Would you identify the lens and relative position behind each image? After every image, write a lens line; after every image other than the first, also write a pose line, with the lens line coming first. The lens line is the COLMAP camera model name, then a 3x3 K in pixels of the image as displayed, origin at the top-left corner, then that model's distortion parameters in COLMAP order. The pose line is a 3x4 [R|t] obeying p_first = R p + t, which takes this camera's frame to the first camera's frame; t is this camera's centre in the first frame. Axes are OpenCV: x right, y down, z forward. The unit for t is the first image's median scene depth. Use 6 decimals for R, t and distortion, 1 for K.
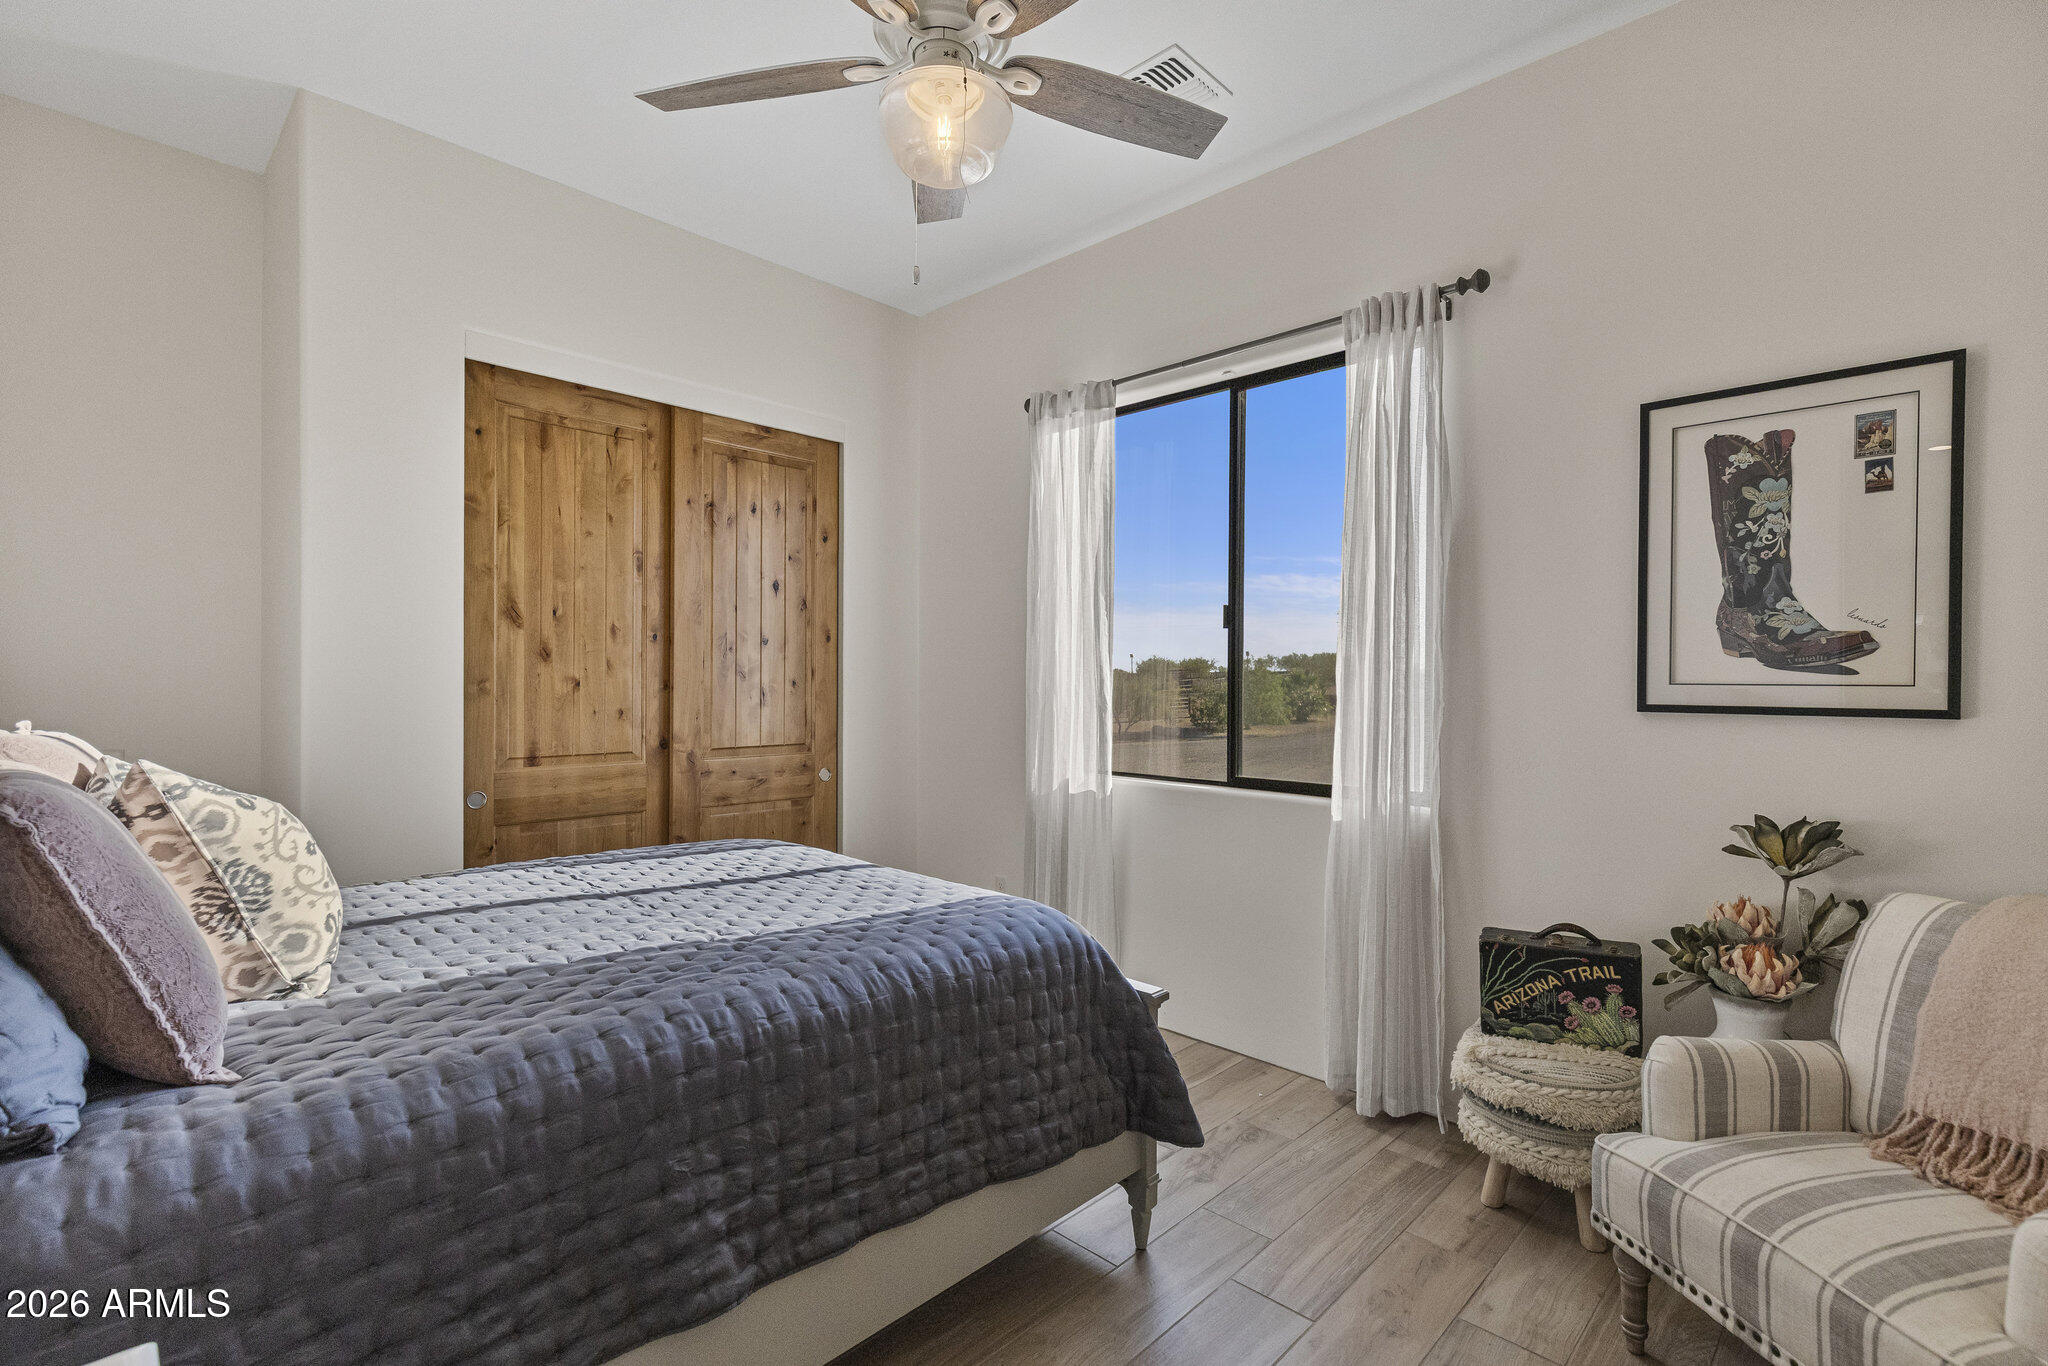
lens RADIAL K [[948.7, 0, 1032.0], [0, 948.7, 691.3], [0, 0, 1]] dist [0.001969, 0.000043]
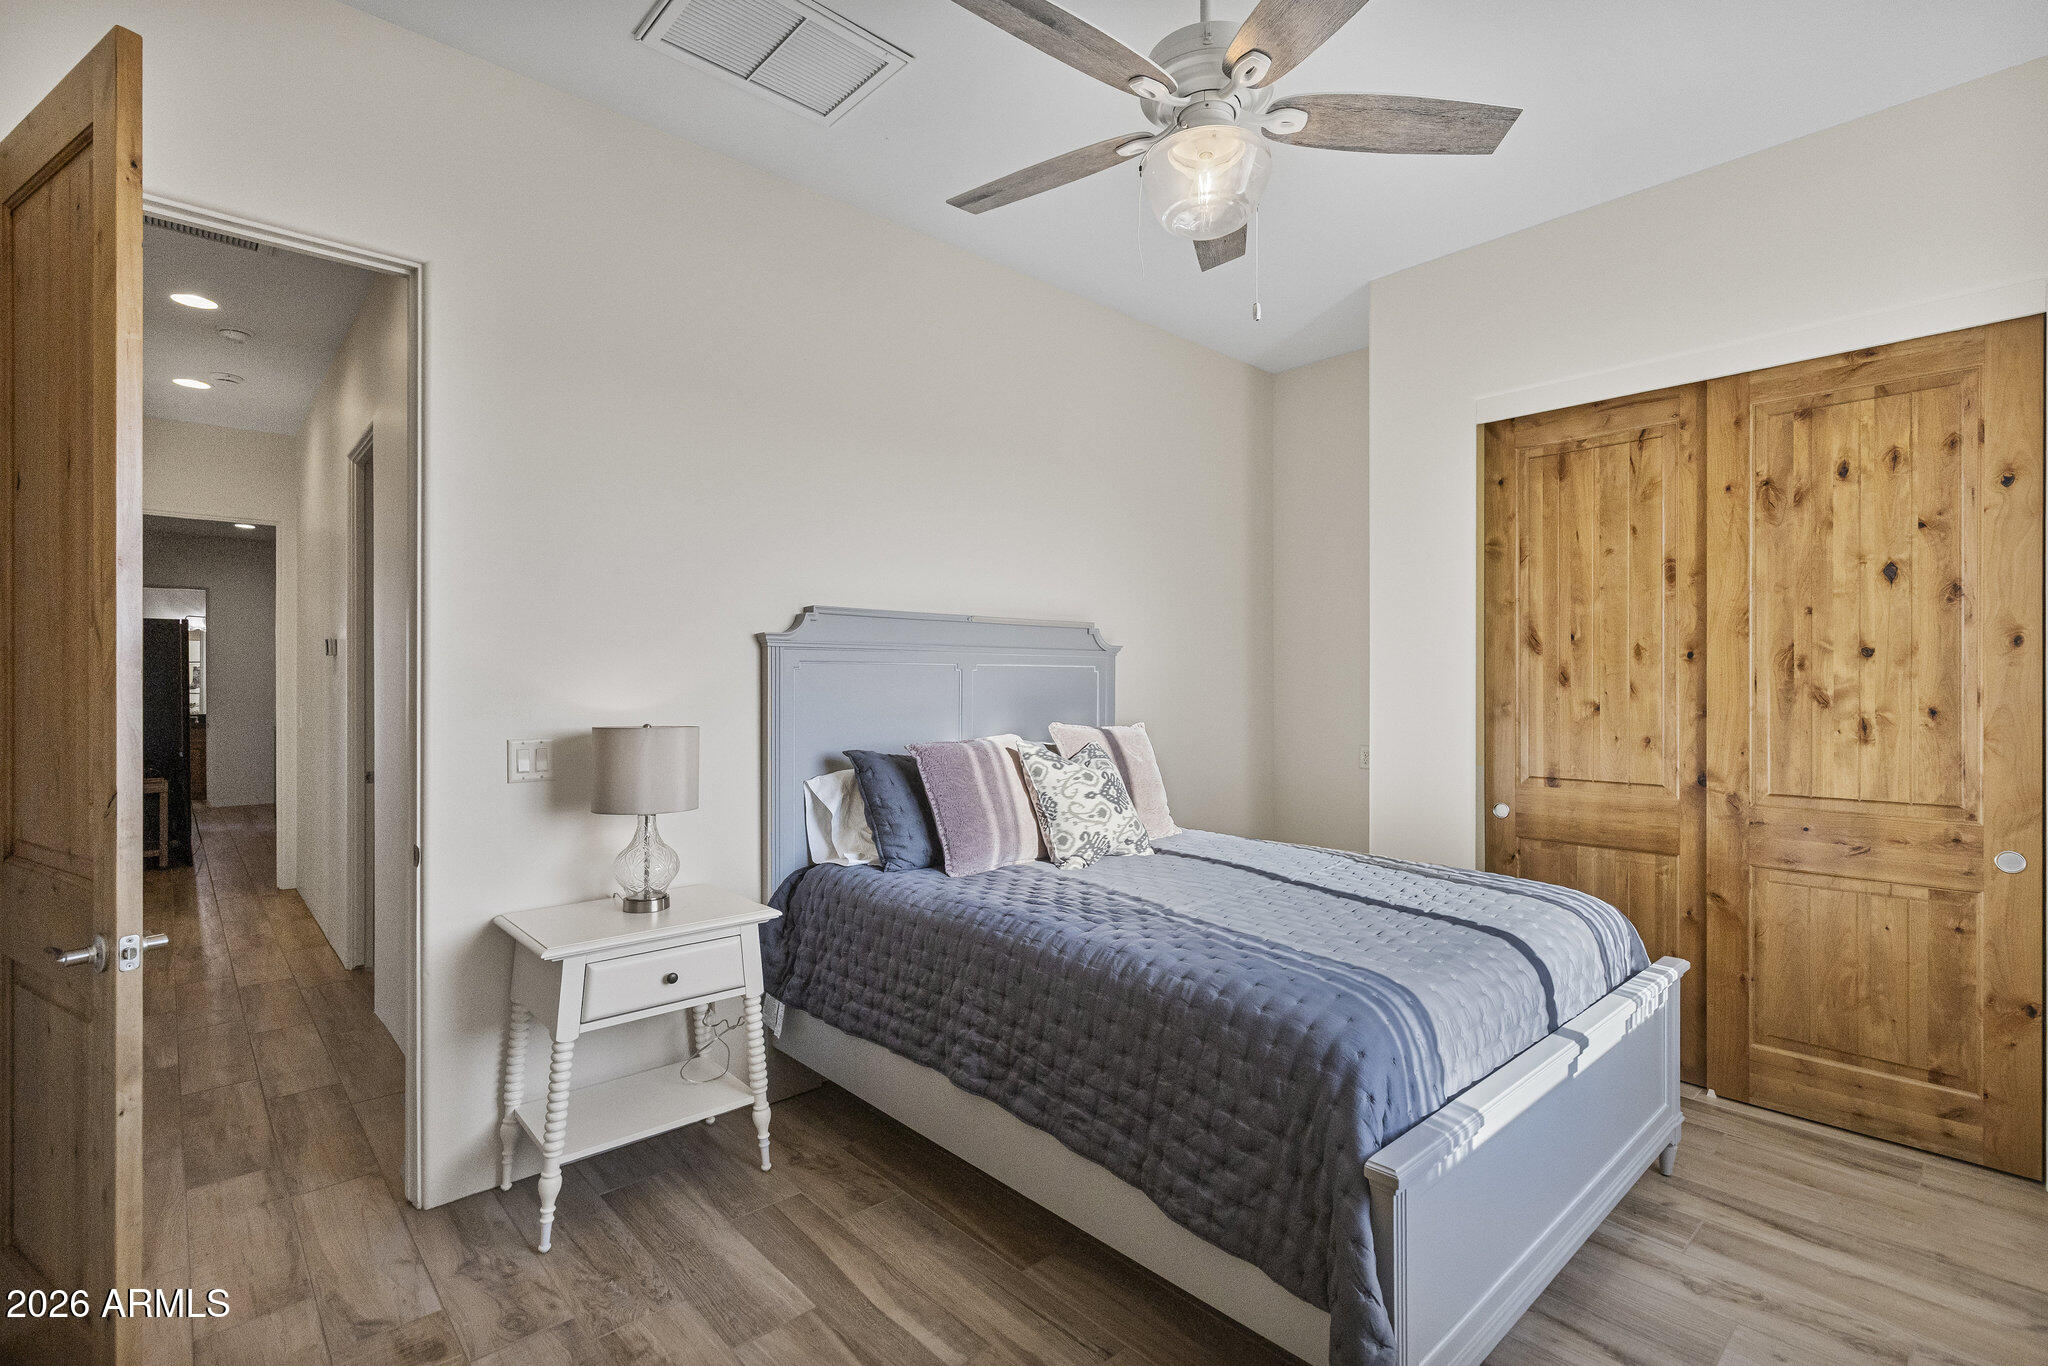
lens RADIAL K [[948.7, 0, 1037.3], [0, 948.7, 684.0], [0, 0, 1]] dist [0.001969, 0.000043]
pose [[-0.069582, -0.009005, -0.997536, 0.537718], [-0.012936, 0.999883, -0.008124, -0.017400], [0.997492, 0.012339, -0.069691, 0.500960]]
